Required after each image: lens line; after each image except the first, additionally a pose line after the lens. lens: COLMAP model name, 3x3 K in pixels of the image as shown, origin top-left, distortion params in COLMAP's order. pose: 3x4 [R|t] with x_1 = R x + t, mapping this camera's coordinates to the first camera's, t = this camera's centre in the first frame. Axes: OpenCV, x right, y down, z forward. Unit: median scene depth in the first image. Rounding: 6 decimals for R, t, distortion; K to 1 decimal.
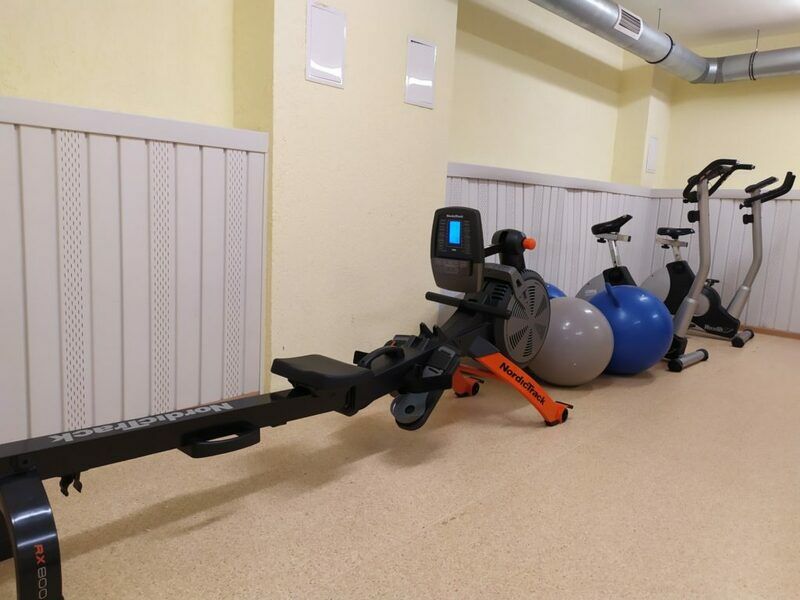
lens RADIAL K [[603.3, 0, 398.8], [0, 603.3, 302.9], [0, 0, 1]] dist [0.027687, -0.013282]
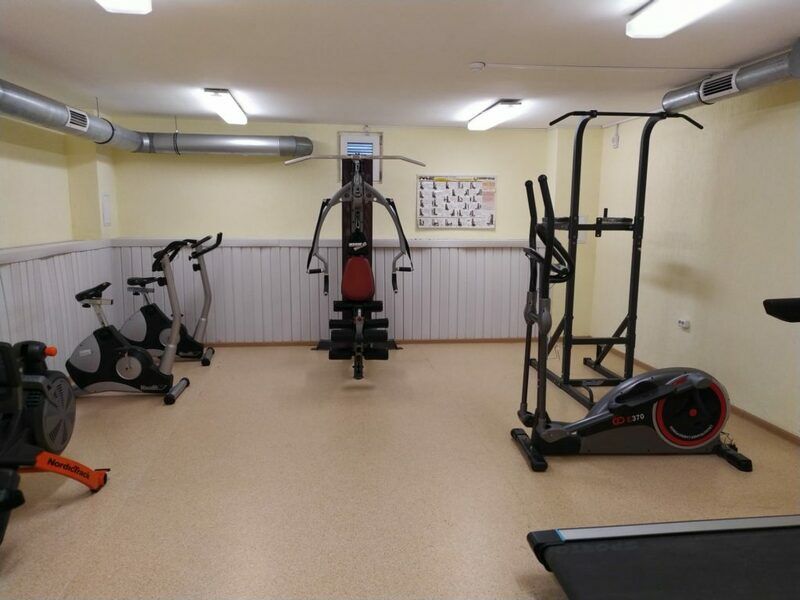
lens RADIAL K [[603.3, 0, 397.6], [0, 603.3, 300.9], [0, 0, 1]] dist [0.027687, -0.013282]
pose [[0.645122, -0.157157, 0.747742, -0.132749], [0.144209, 0.986074, 0.082831, -0.118688], [-0.750347, 0.054395, 0.658802, -0.178581]]
